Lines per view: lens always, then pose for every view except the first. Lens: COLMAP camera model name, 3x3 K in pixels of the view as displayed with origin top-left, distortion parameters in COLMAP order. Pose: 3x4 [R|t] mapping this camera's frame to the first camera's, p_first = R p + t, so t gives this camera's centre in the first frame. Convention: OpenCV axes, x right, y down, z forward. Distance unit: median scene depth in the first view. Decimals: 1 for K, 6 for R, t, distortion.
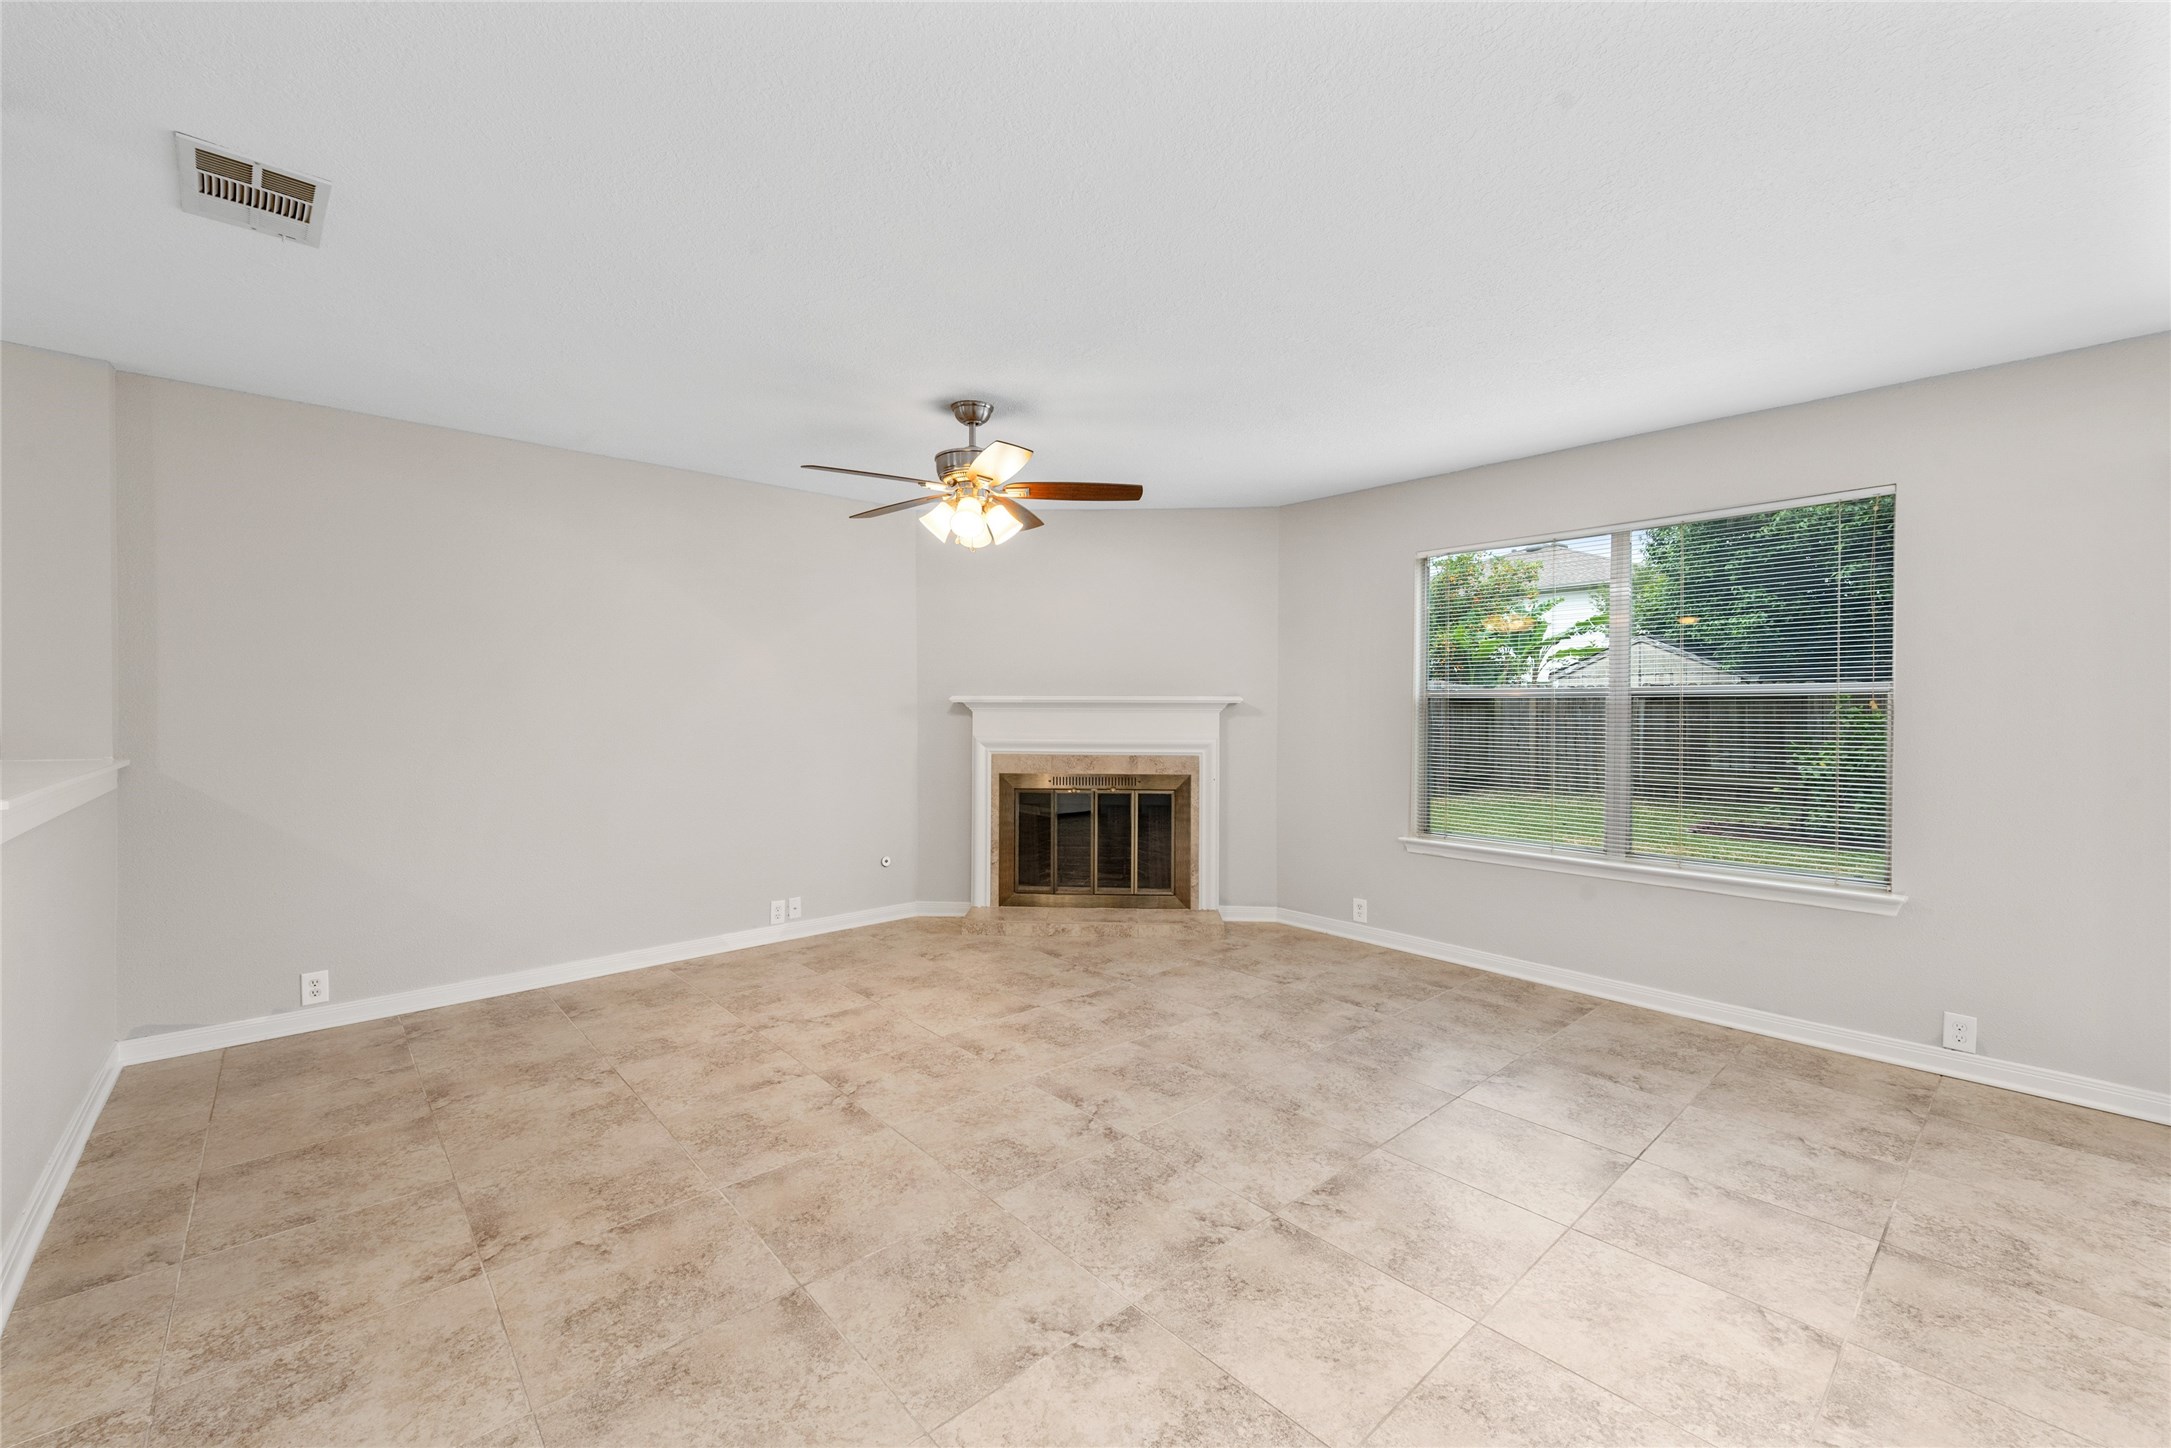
lens RADIAL K [[857.2, 0, 1083.9], [0, 857.2, 705.5], [0, 0, 1]] dist [0.018765, -0.006221]
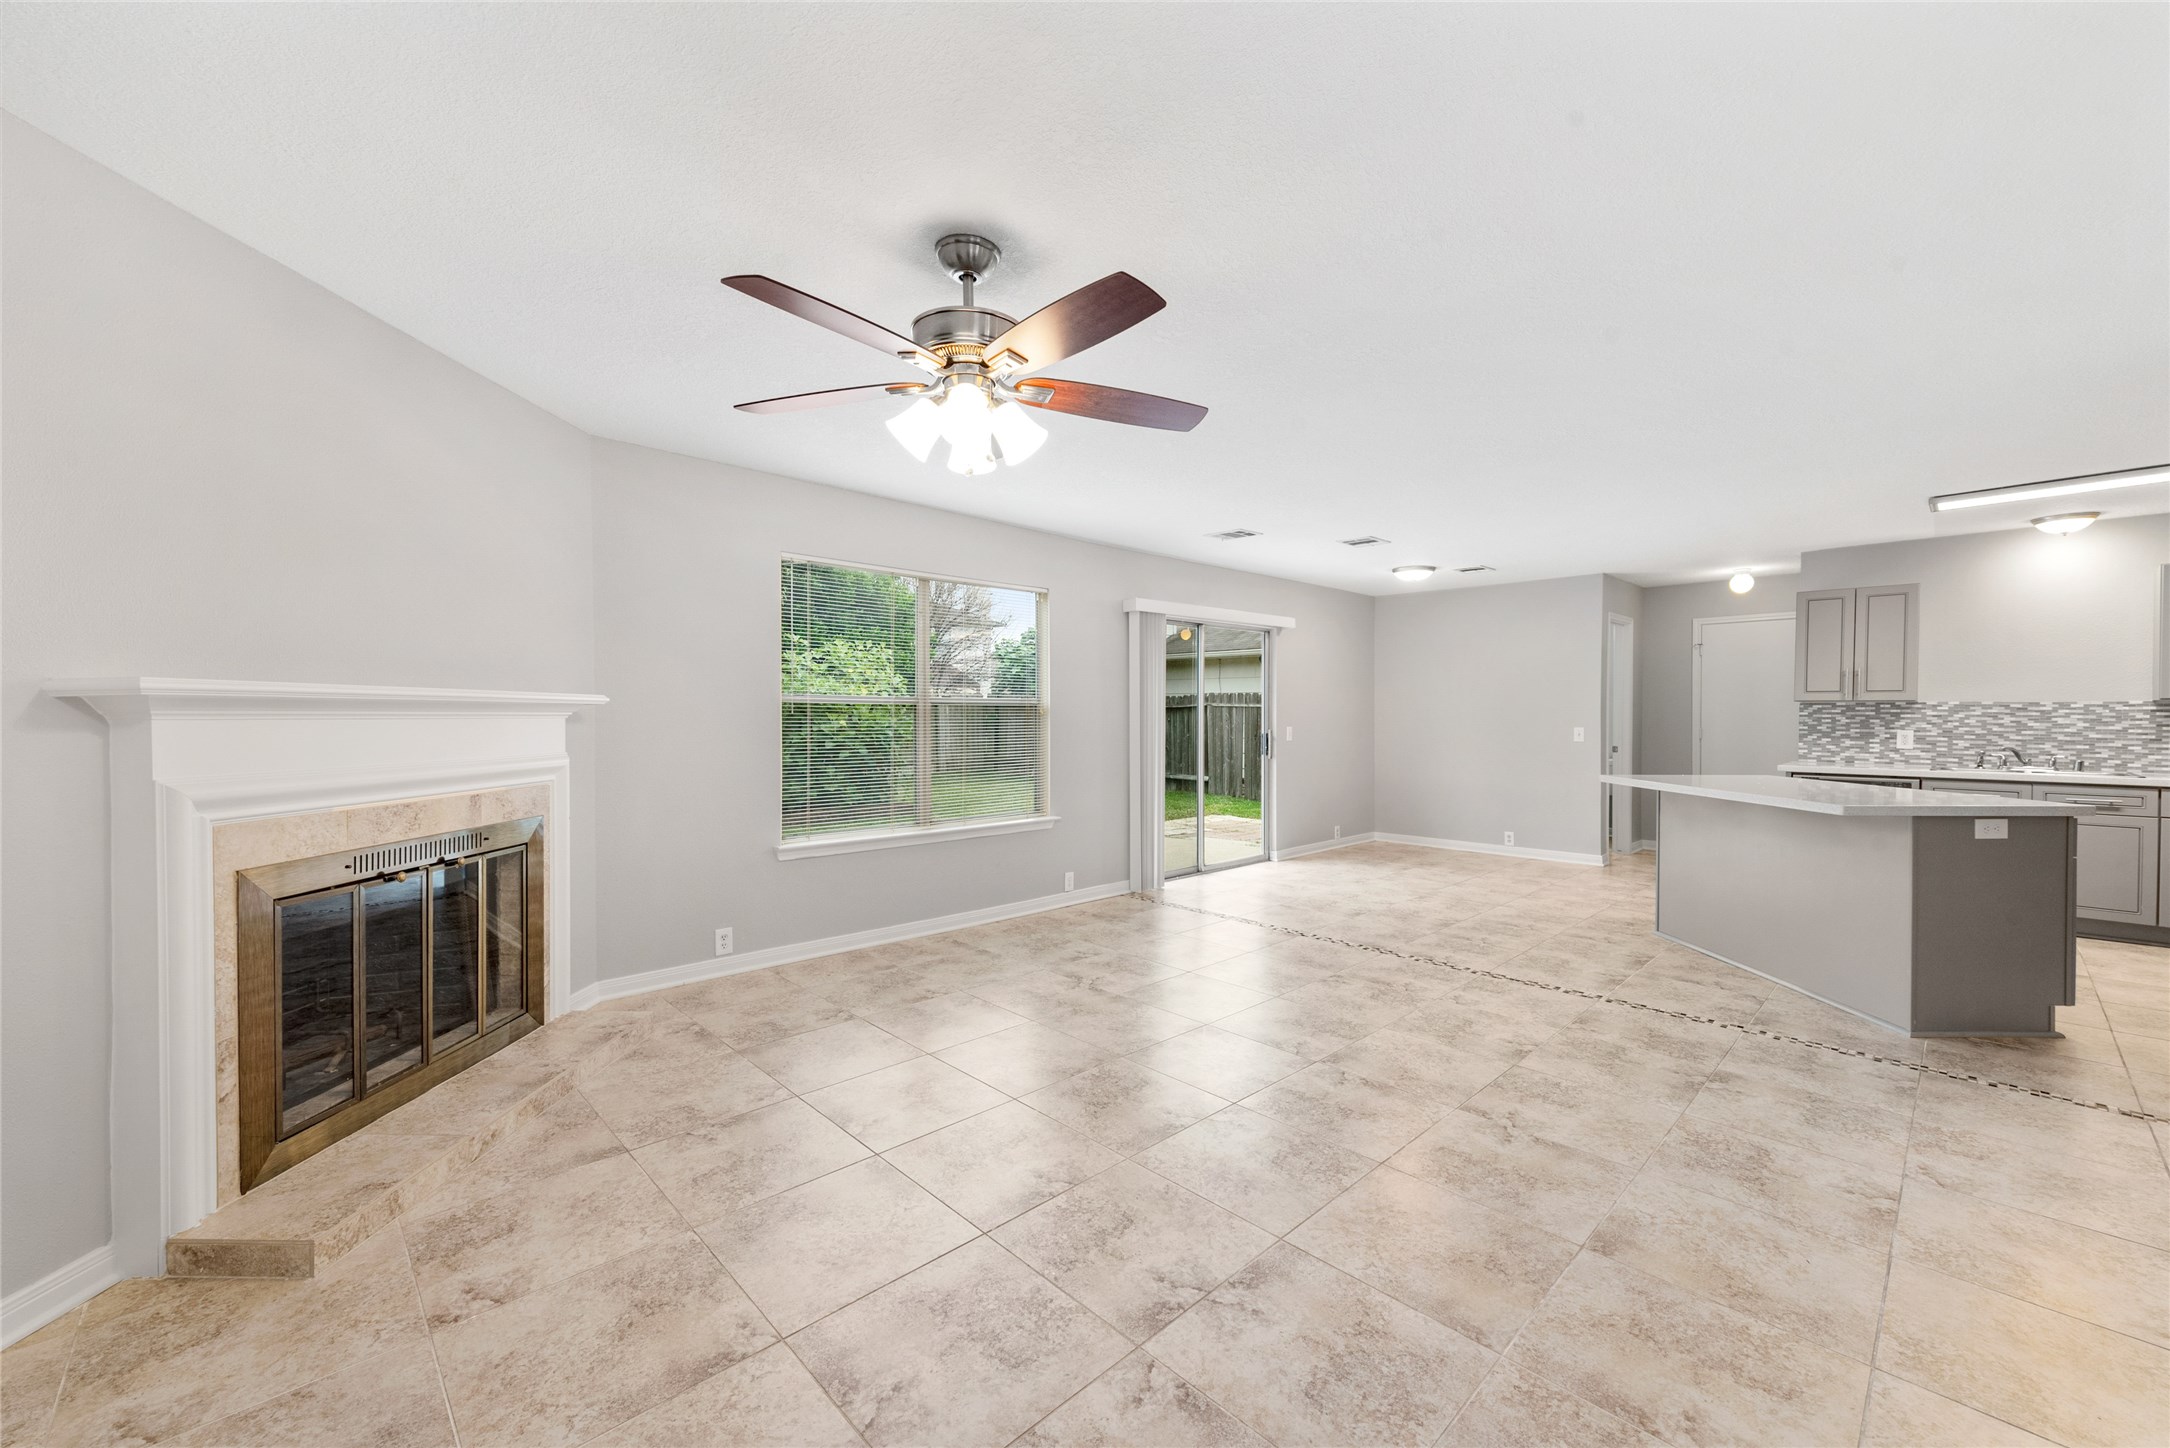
lens RADIAL K [[836.5, 0, 1085.0], [0, 836.5, 724.0], [0, 0, 1]] dist [0.000559, -0.000532]
pose [[-0.012211, -0.017638, 0.999770, -0.640439], [-0.003607, 0.999839, 0.017595, 0.000691], [-0.999919, -0.003391, -0.012272, 0.774545]]
